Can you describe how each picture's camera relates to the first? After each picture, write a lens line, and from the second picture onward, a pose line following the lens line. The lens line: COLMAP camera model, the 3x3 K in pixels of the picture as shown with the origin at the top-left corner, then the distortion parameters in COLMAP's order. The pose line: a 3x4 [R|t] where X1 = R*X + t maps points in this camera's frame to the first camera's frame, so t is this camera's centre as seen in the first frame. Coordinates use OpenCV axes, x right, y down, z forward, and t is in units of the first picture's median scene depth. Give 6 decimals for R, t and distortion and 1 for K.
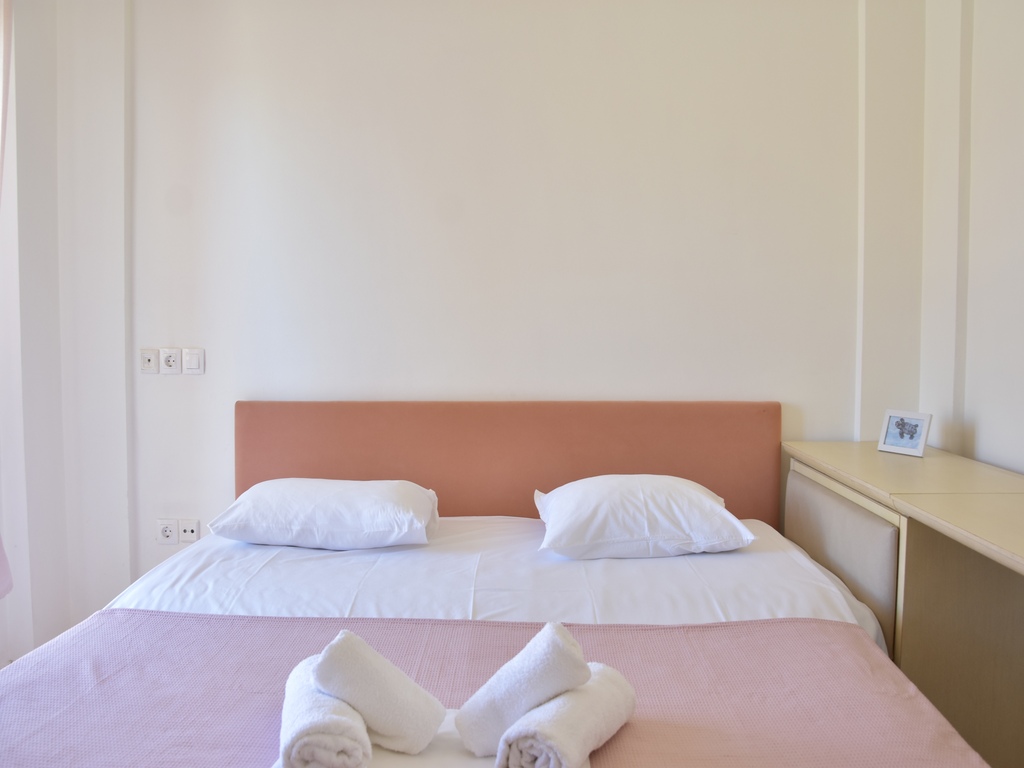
lens RADIAL K [[834.6, 0, 512.0], [0, 834.6, 384.0], [0, 0, 1]] dist [-0.153635, 0.113061]
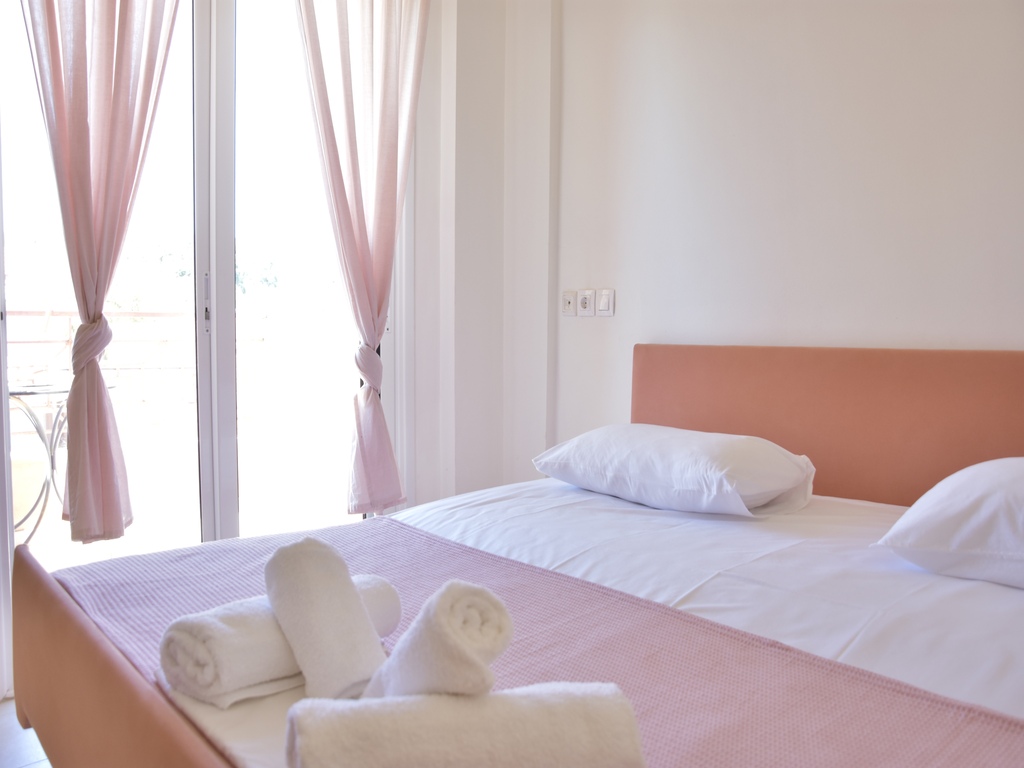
lens RADIAL K [[812.5, 0, 512.0], [0, 812.5, 384.0], [0, 0, 1]] dist [-0.137392, 0.096661]
pose [[0.693031, 0.049213, -0.719226, 0.276442], [-0.052162, 0.998475, 0.018058, 0.069678], [0.719019, 0.025002, 0.694541, 0.329353]]
